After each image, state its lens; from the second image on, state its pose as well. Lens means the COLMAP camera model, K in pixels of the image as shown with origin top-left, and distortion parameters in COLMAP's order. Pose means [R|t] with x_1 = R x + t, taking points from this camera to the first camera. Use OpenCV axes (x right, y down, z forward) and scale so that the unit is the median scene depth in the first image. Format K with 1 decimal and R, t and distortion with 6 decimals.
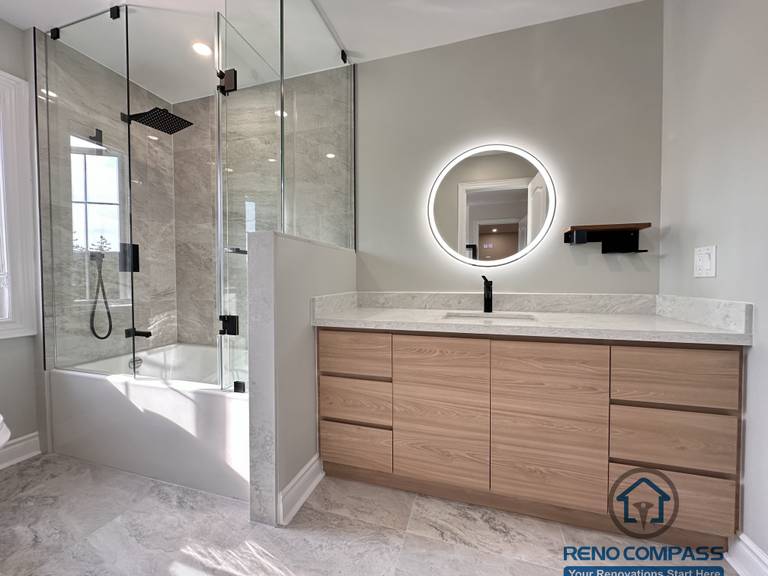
lens RADIAL K [[309.5, 0, 381.4], [0, 309.5, 287.5], [0, 0, 1]] dist [-0.003689, 0.000896]
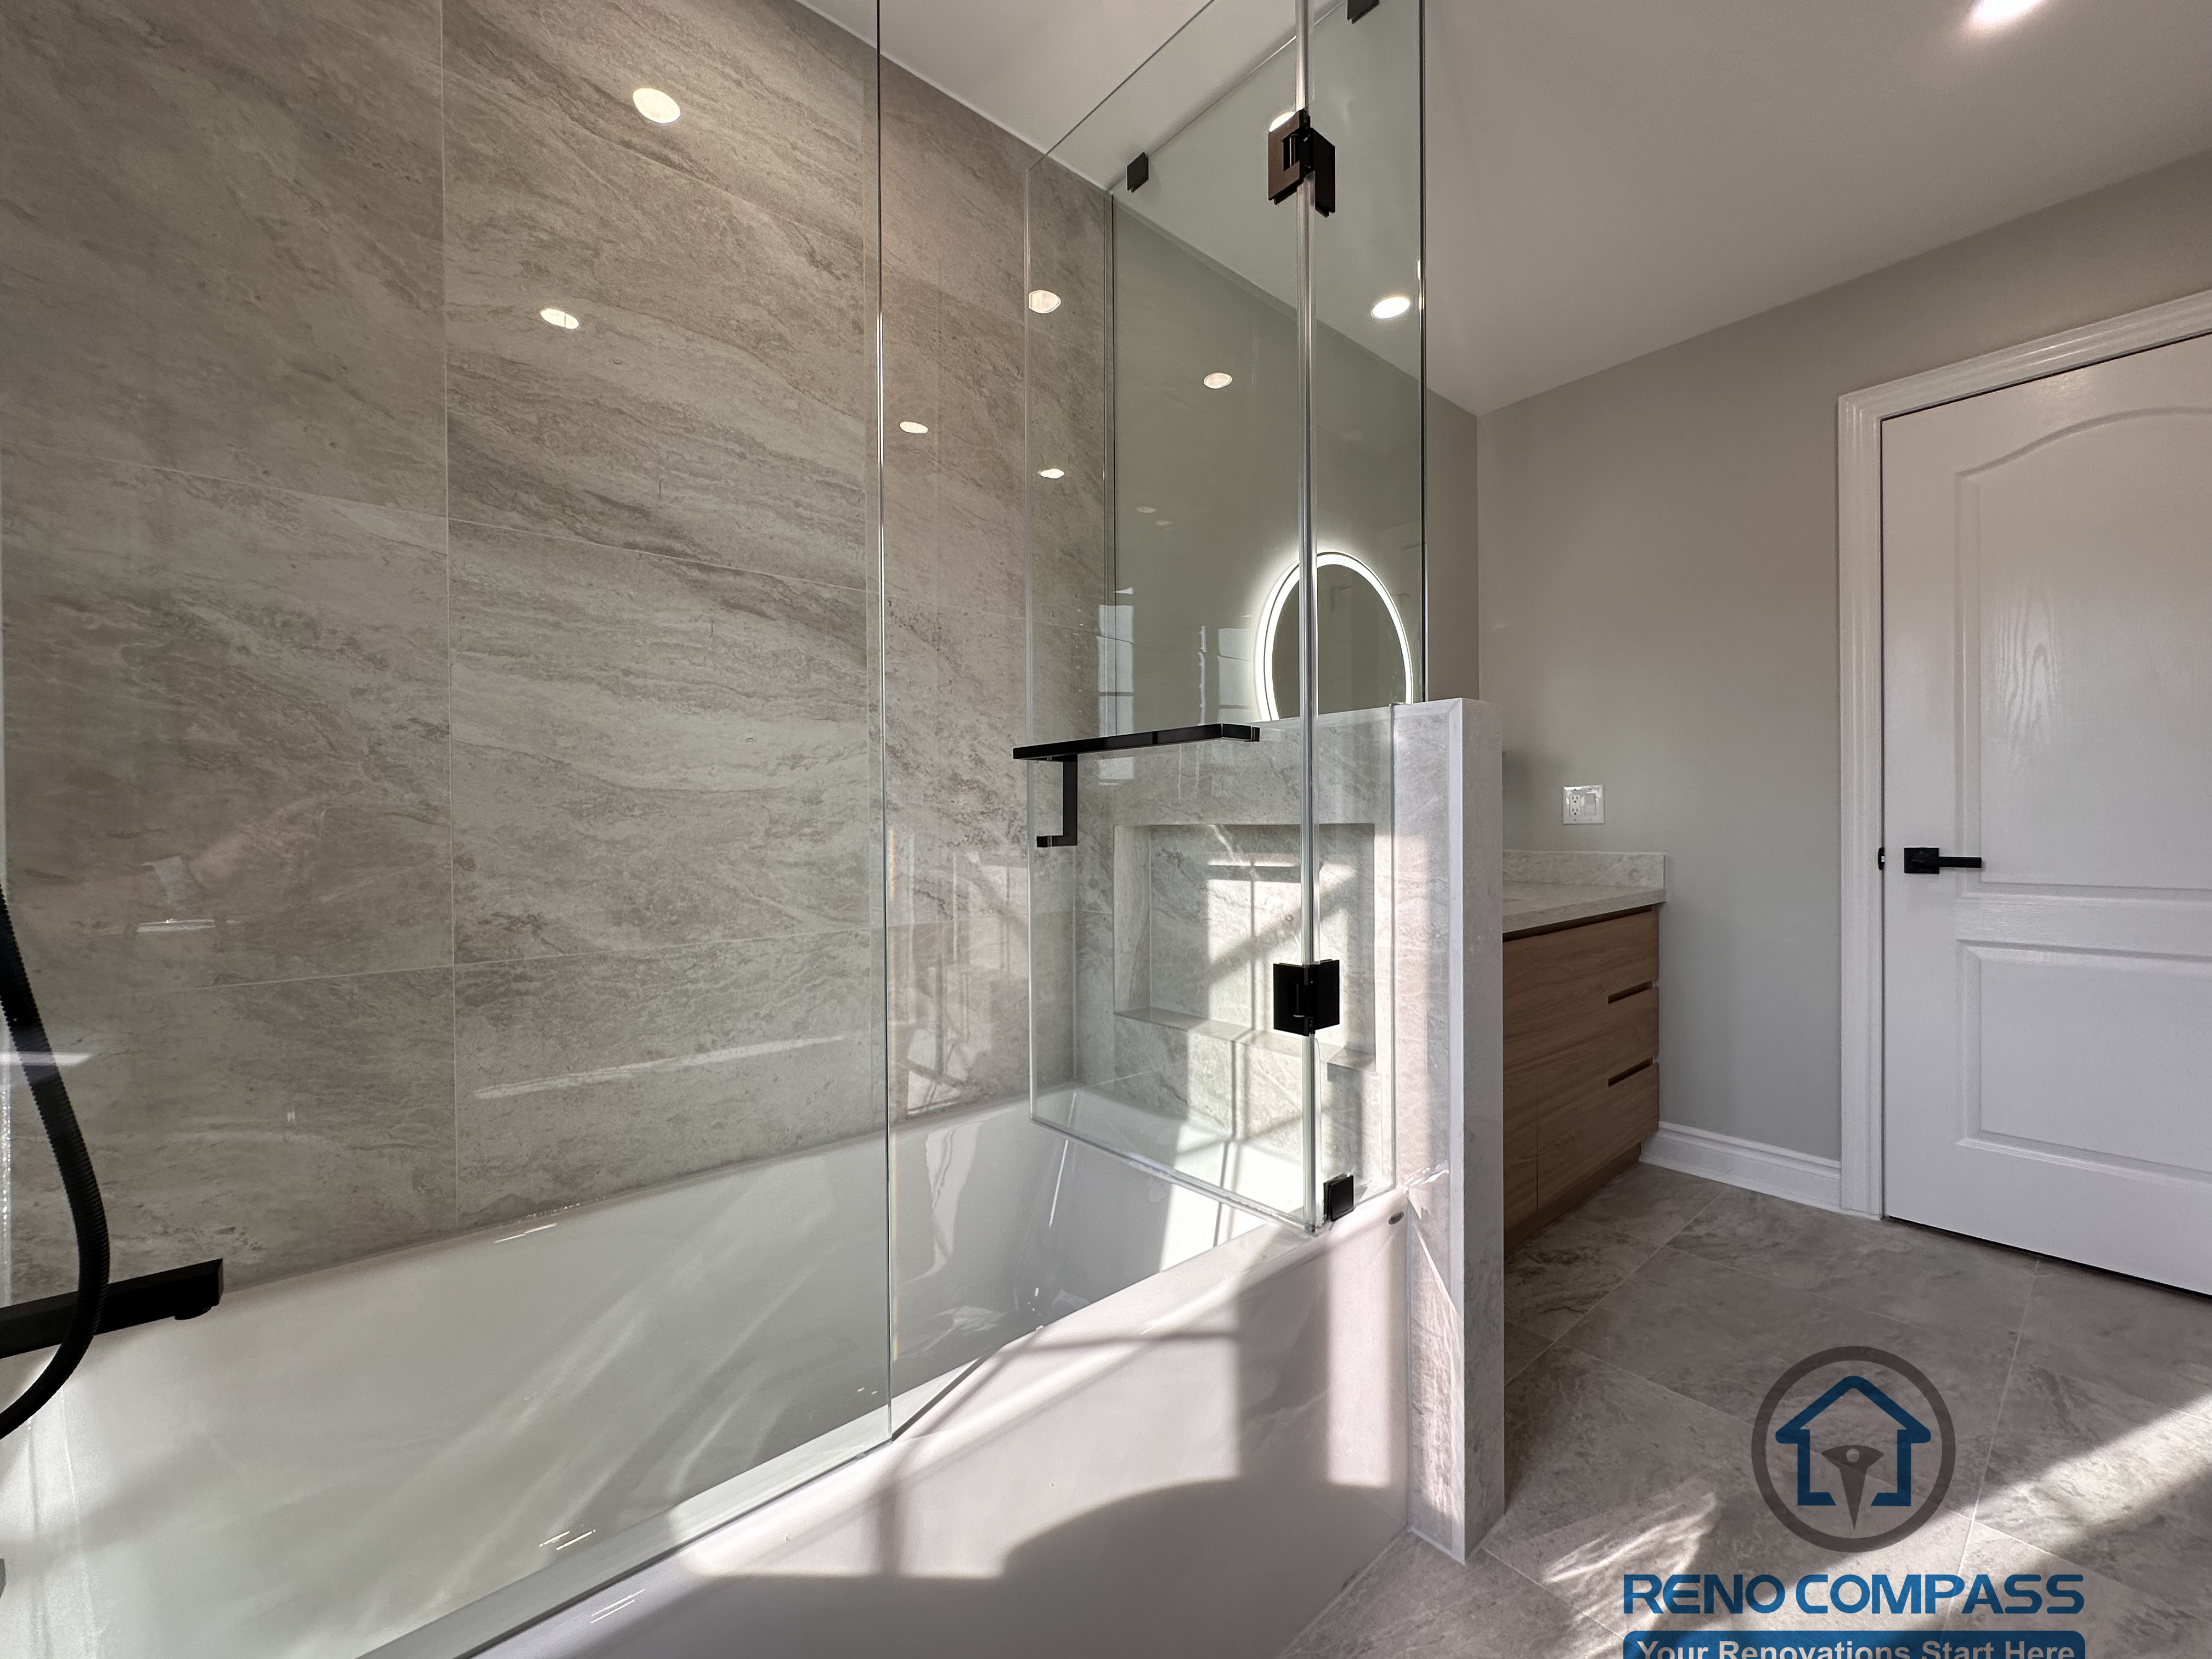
lens RADIAL K [[891.5, 0, 1105.5], [0, 891.5, 828.1], [0, 0, 1]] dist [-0.003689, 0.000896]
pose [[0.527395, -0.007961, 0.849583, -1.213730], [0.029023, 0.999541, -0.008651, -0.032484], [-0.849124, 0.029220, 0.527384, 0.674424]]
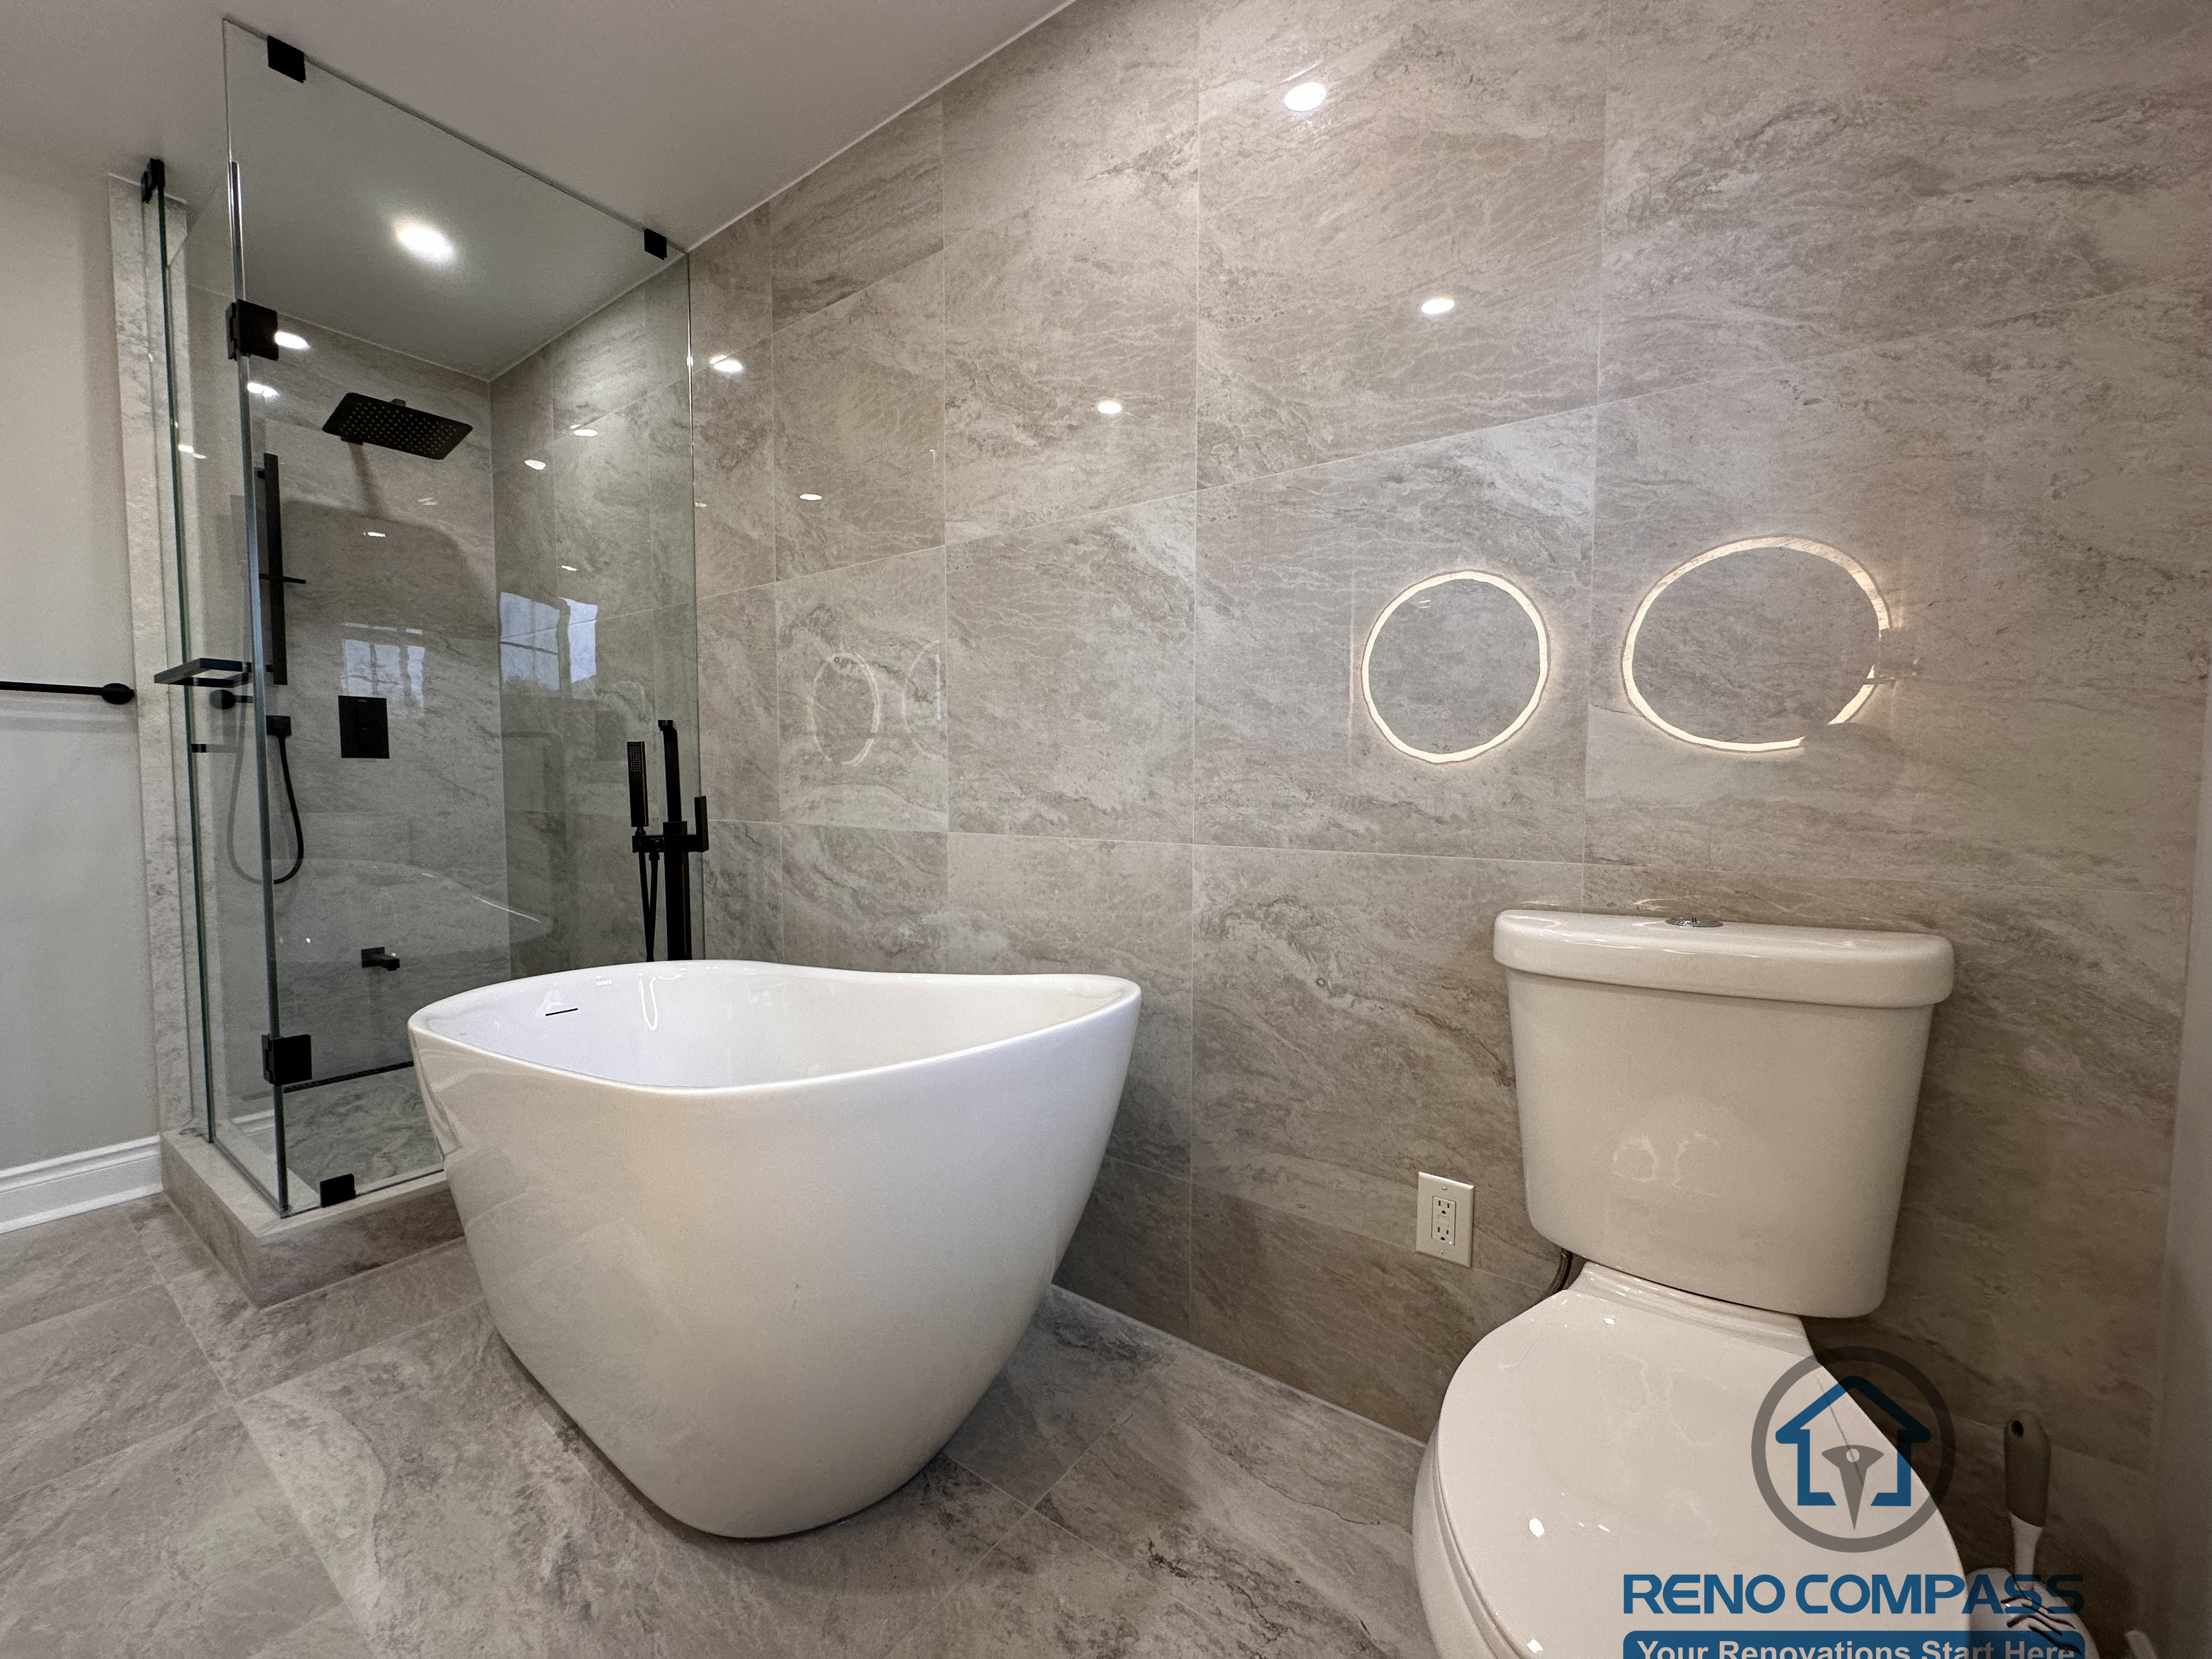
lens RADIAL K [[891.5, 0, 1107.7], [0, 891.5, 828.6], [0, 0, 1]] dist [-0.003689, 0.000896]
pose [[0.951550, 0.021109, -0.306770, -0.642269], [-0.012749, 0.999491, 0.029233, -0.928936], [0.307231, -0.023905, 0.951335, 0.563164]]
